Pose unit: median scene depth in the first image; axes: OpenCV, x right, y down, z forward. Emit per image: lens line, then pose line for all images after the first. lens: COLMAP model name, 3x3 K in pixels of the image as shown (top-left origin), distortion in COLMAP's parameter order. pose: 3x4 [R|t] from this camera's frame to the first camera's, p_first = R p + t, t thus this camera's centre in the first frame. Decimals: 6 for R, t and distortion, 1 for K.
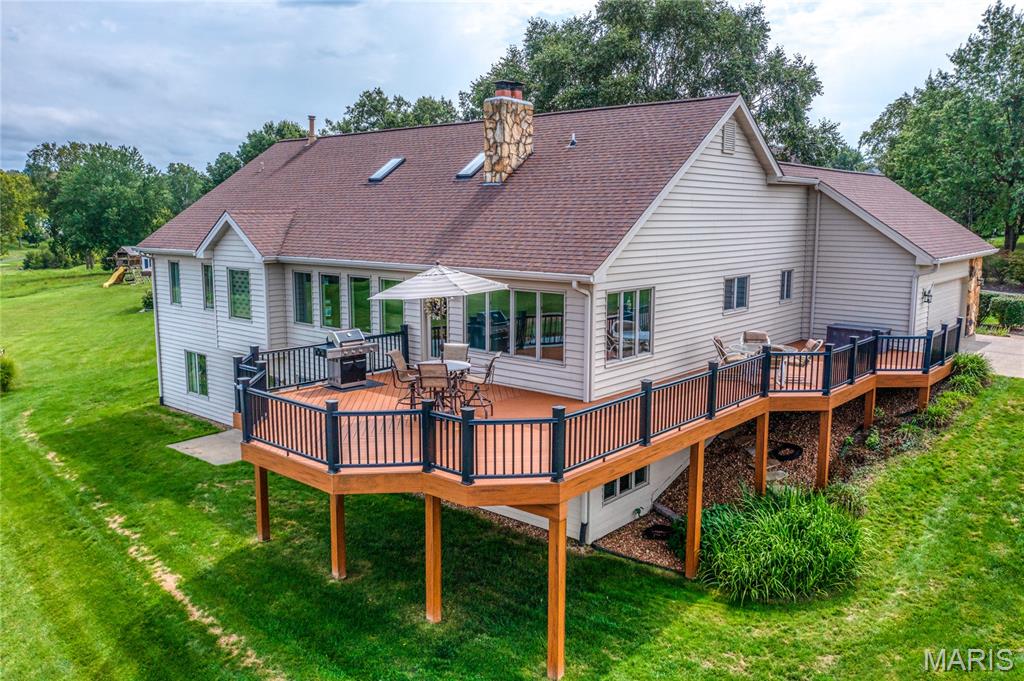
lens RADIAL K [[804.1, 0, 512.0], [0, 804.1, 340.5], [0, 0, 1]] dist [-0.017261, 0.004202]
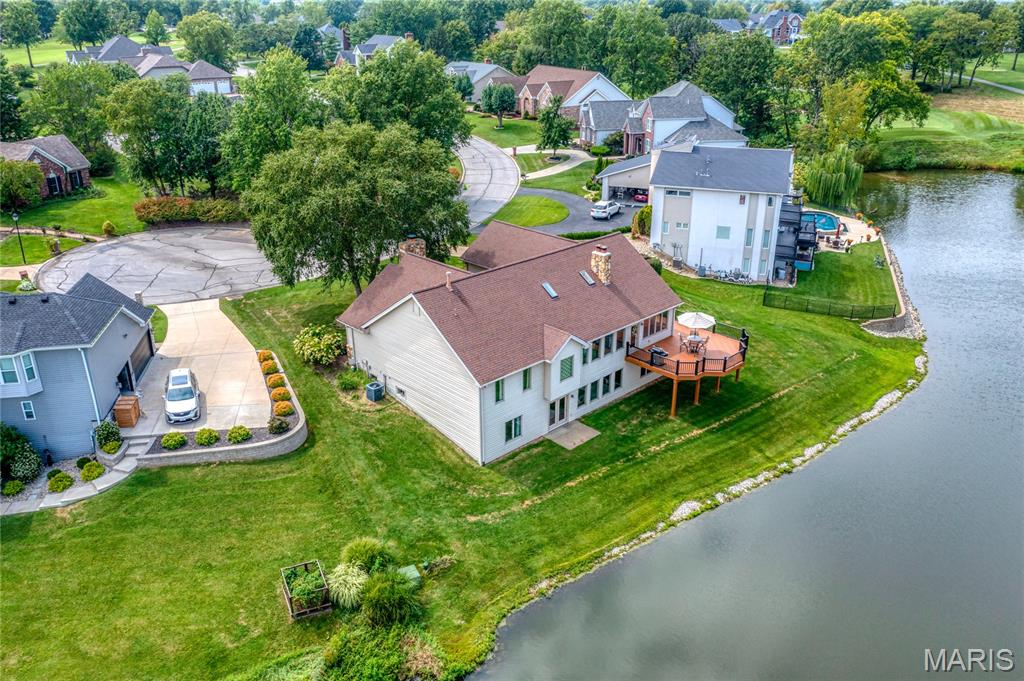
lens RADIAL K [[804.1, 0, 512.0], [0, 804.1, 340.5], [0, 0, 1]] dist [-0.017261, 0.004202]
pose [[0.089234, -0.389535, 0.916679, -2.775411], [0.156052, 0.914452, 0.373397, -1.149855], [-0.983710, 0.109730, 0.142388, 1.009994]]
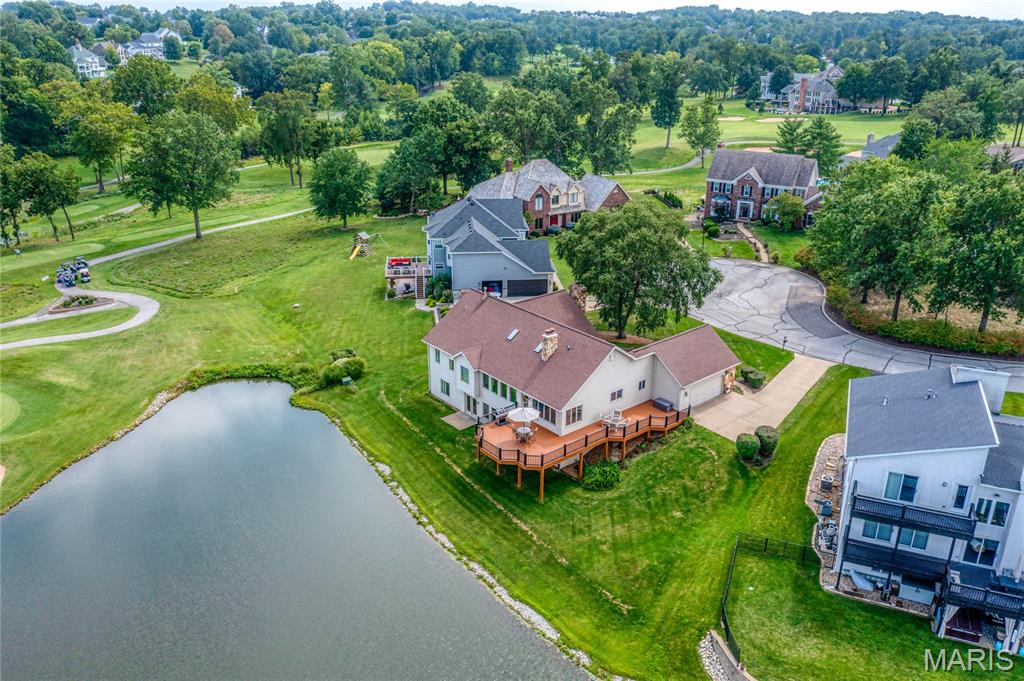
lens RADIAL K [[804.1, 0, 512.0], [0, 804.1, 340.5], [0, 0, 1]] dist [-0.017261, 0.004202]
pose [[0.987479, 0.063389, -0.144454, 0.342088], [-0.029296, 0.973475, 0.226912, -1.090405], [0.155006, -0.219839, 0.963143, -2.356448]]
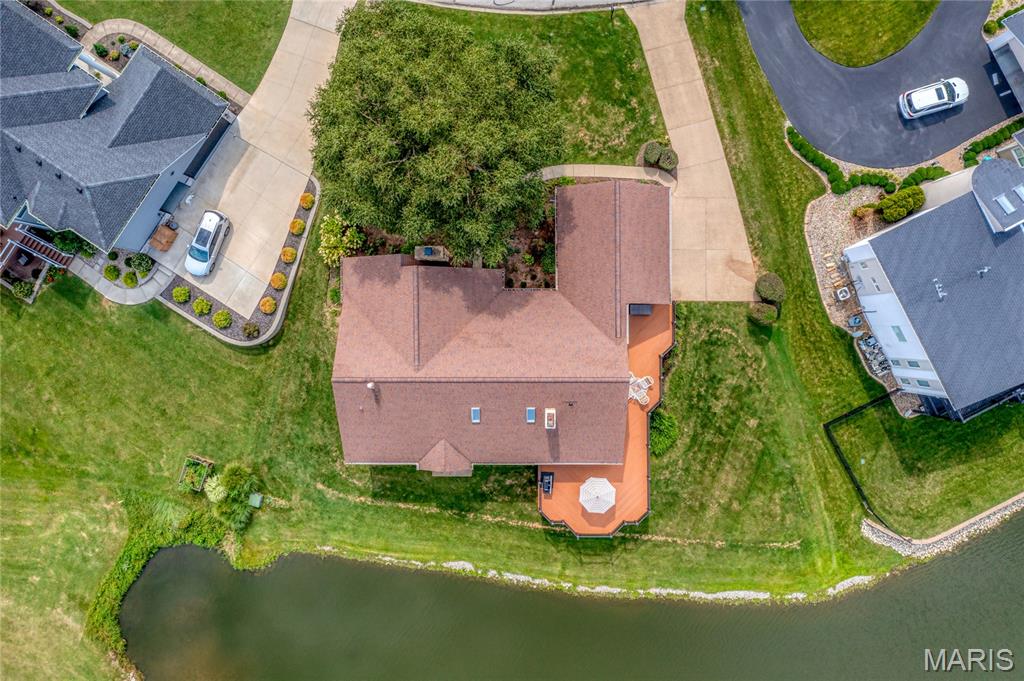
lens RADIAL K [[804.1, 0, 512.0], [0, 804.1, 340.5], [0, 0, 1]] dist [-0.017261, 0.004202]
pose [[0.754965, -0.655684, -0.010290, 0.095680], [0.114913, 0.116831, 0.986481, -3.039471], [-0.645618, -0.745942, 0.163550, 0.906522]]
